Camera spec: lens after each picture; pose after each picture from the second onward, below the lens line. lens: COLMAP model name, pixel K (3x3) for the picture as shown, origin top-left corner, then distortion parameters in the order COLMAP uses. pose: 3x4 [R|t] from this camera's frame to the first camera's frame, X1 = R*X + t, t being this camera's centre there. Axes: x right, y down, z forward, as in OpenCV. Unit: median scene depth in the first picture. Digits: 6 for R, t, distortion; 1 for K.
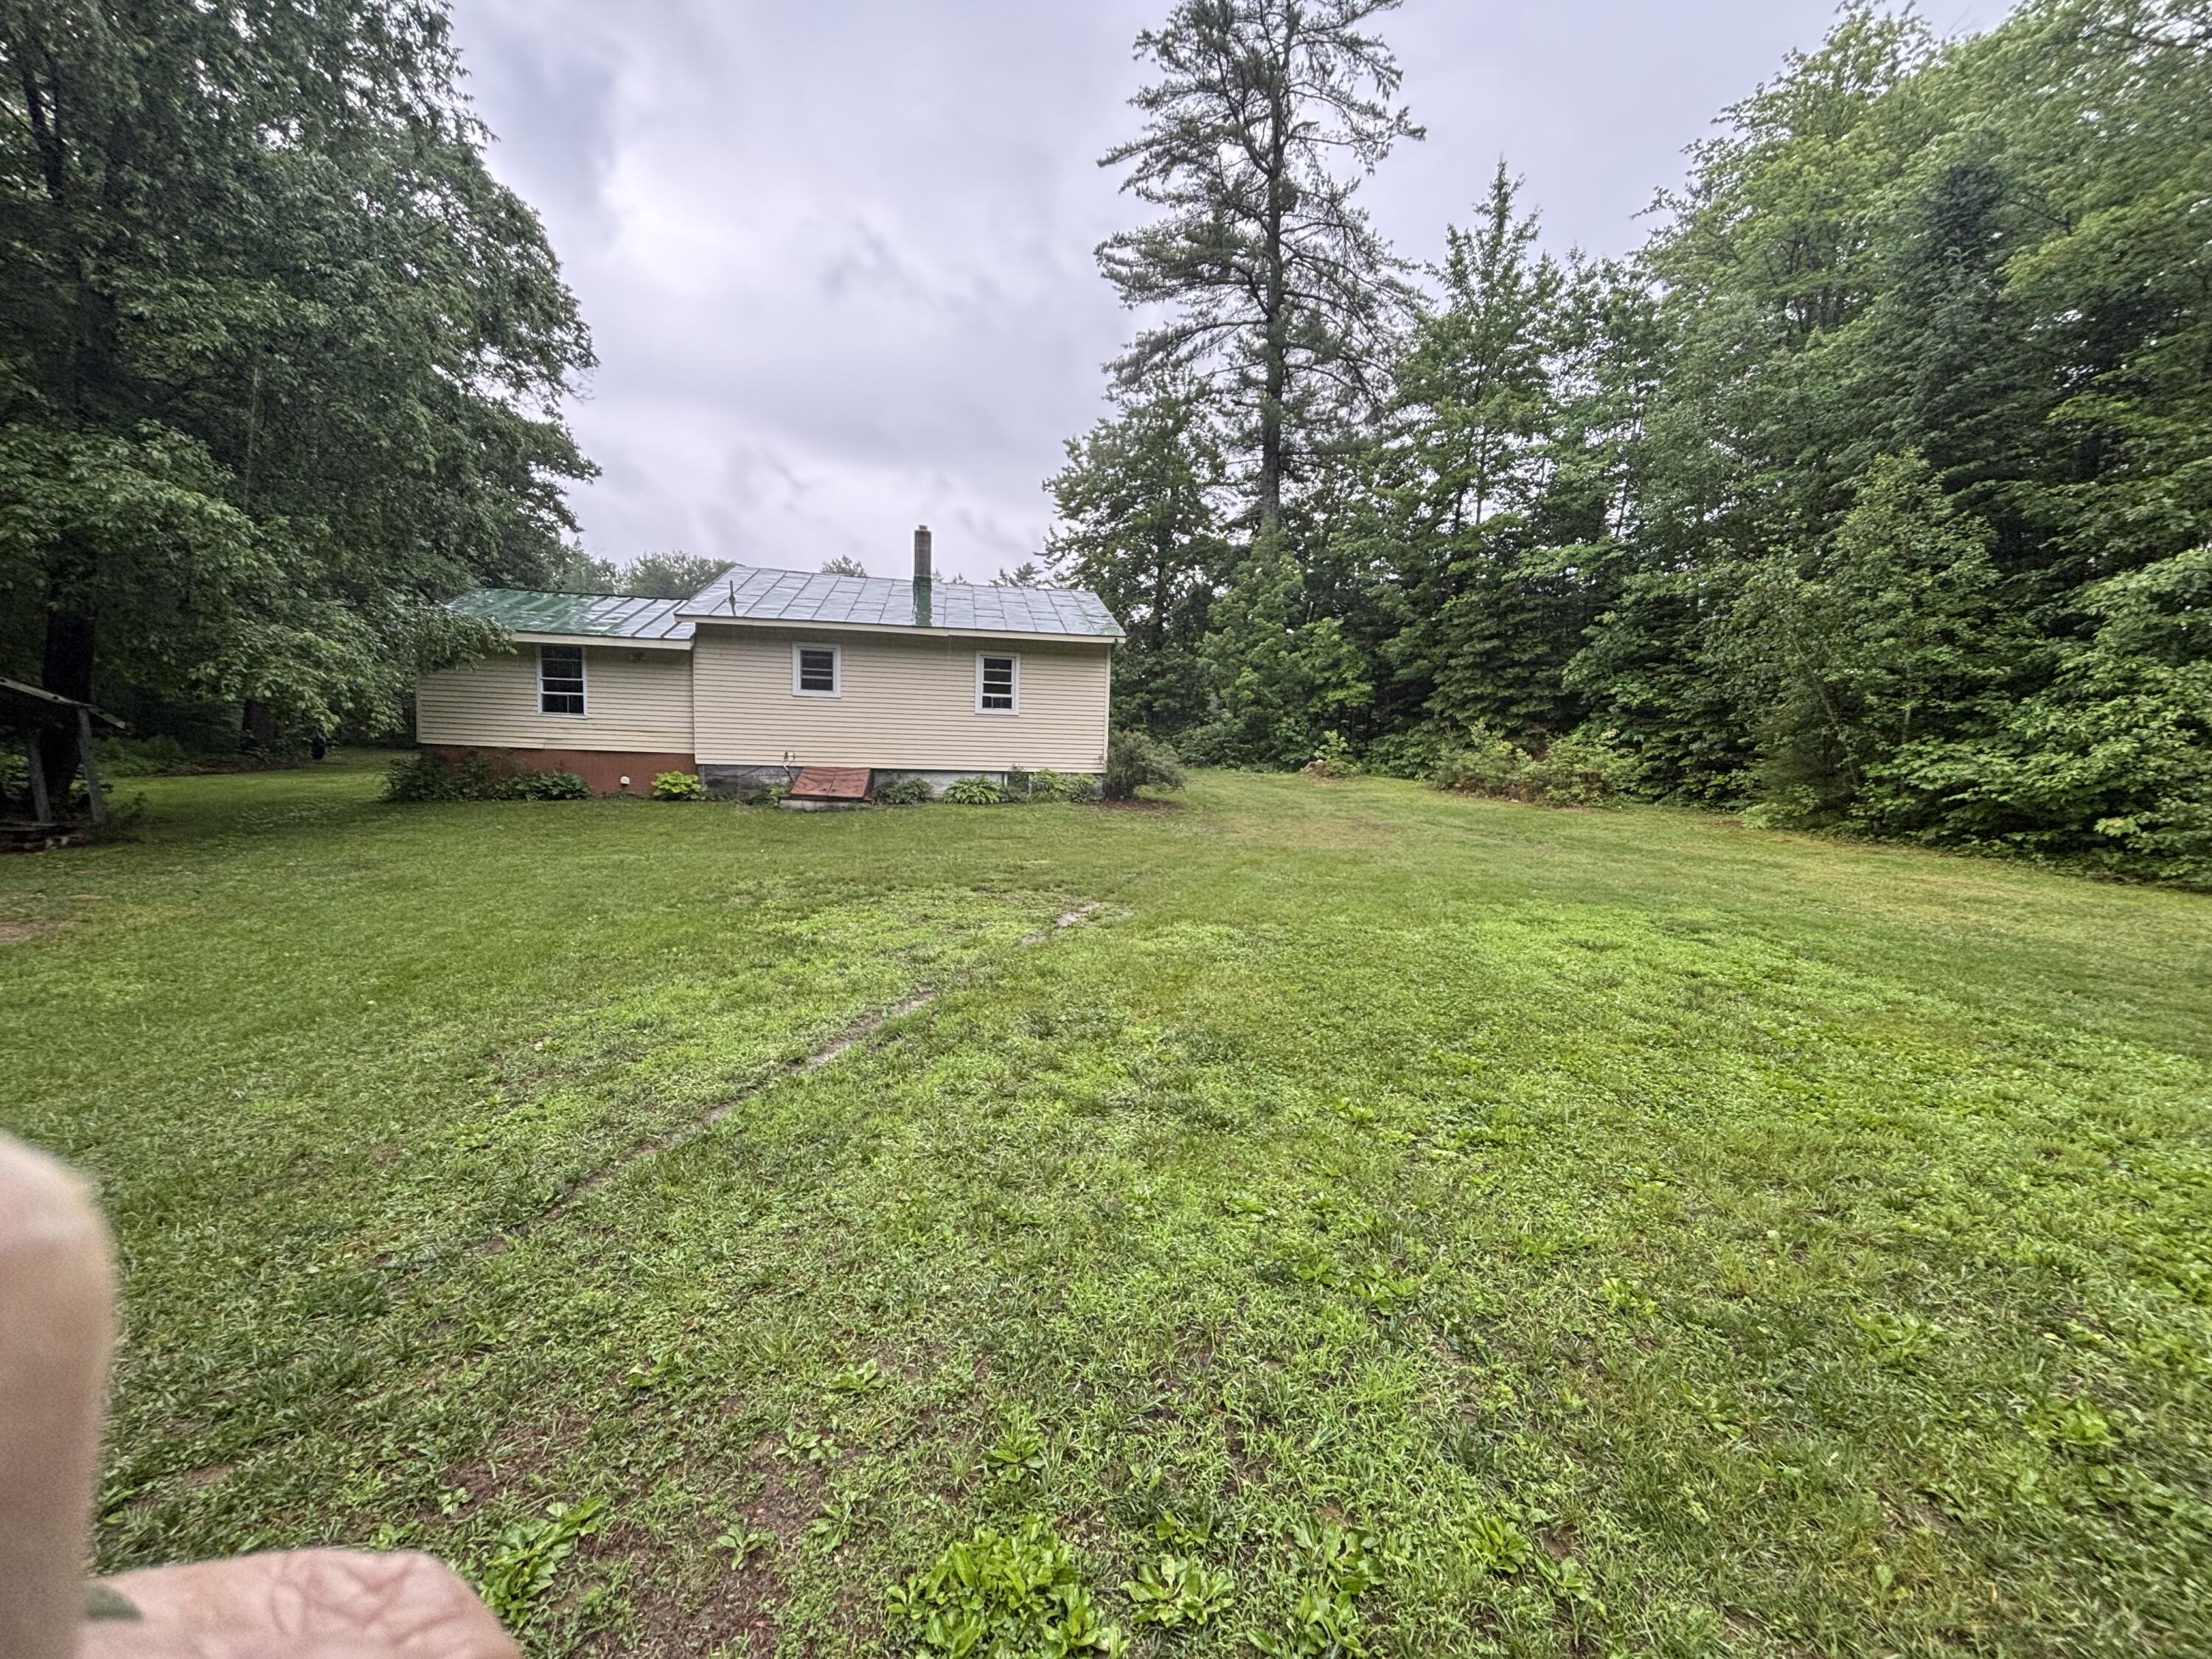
lens RADIAL K [[906.4, 0, 1107.7], [0, 906.4, 830.9], [0, 0, 1]] dist [0.002916, -0.000785]
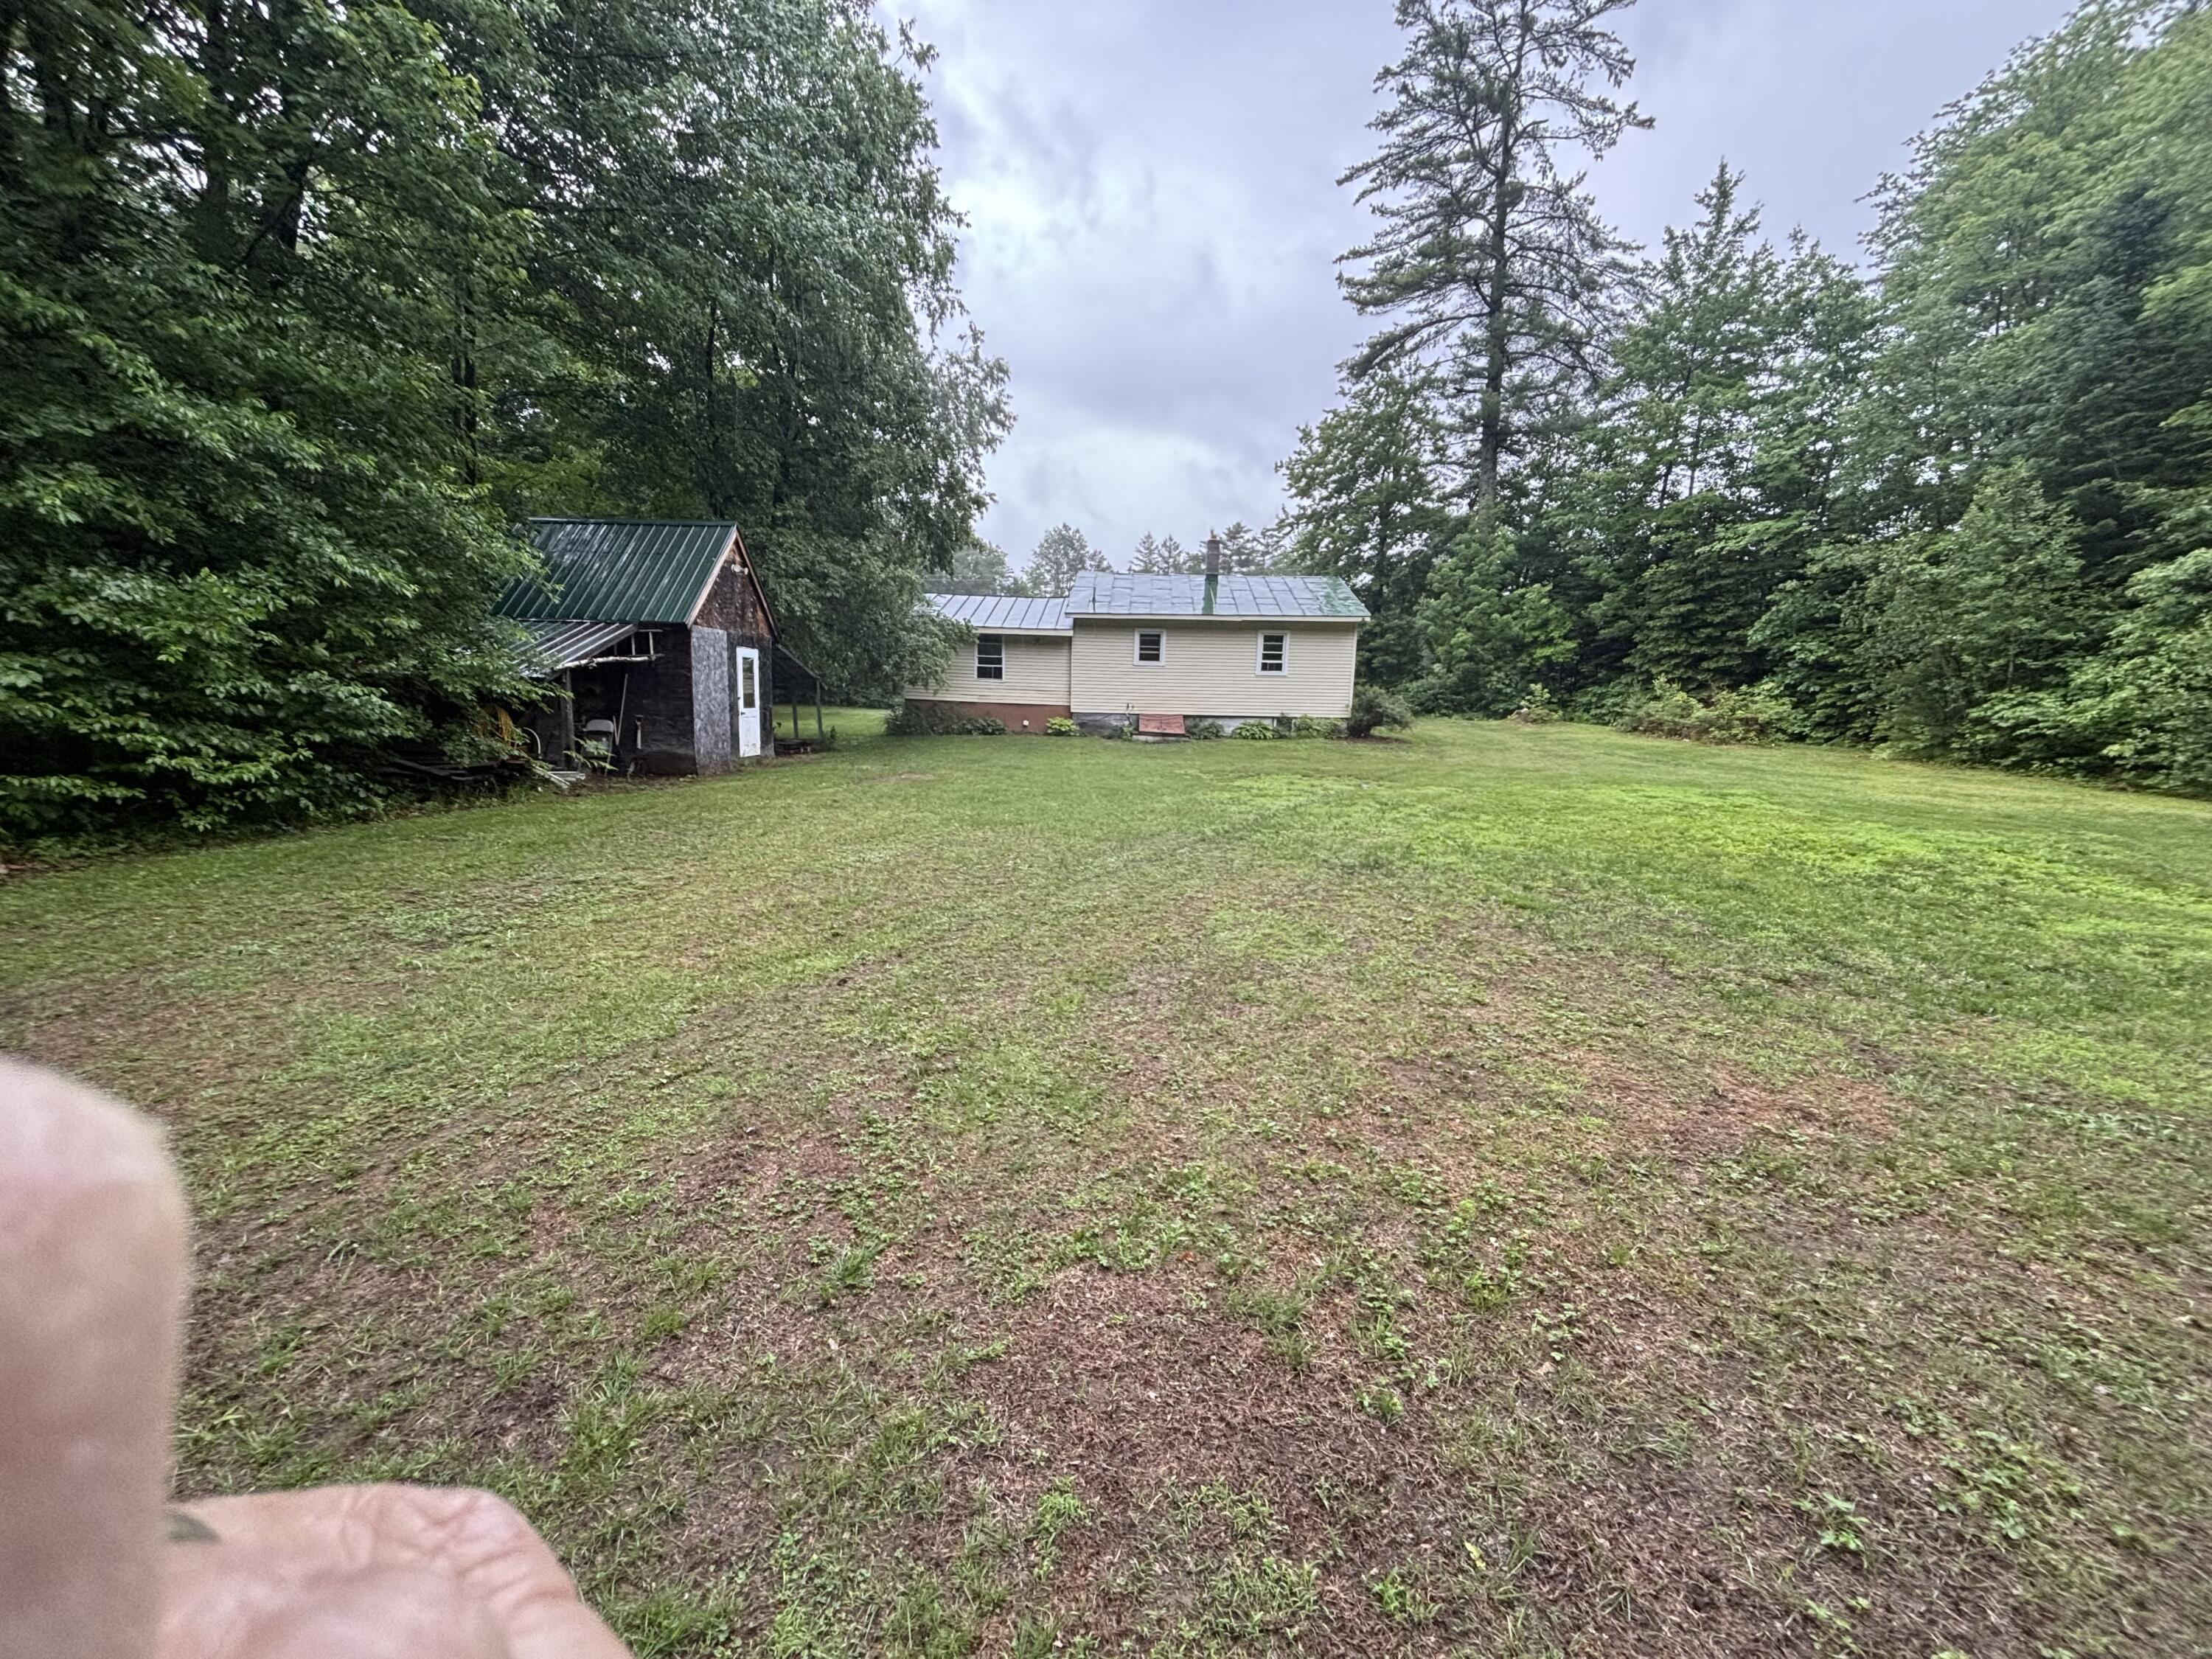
lens RADIAL K [[906.4, 0, 1102.5], [0, 906.4, 824.9], [0, 0, 1]] dist [0.002916, -0.000785]
pose [[0.976661, 0.024169, -0.213425, -0.047278], [-0.014603, 0.998821, 0.046286, 0.026058], [0.214292, -0.042089, 0.975862, -0.276893]]
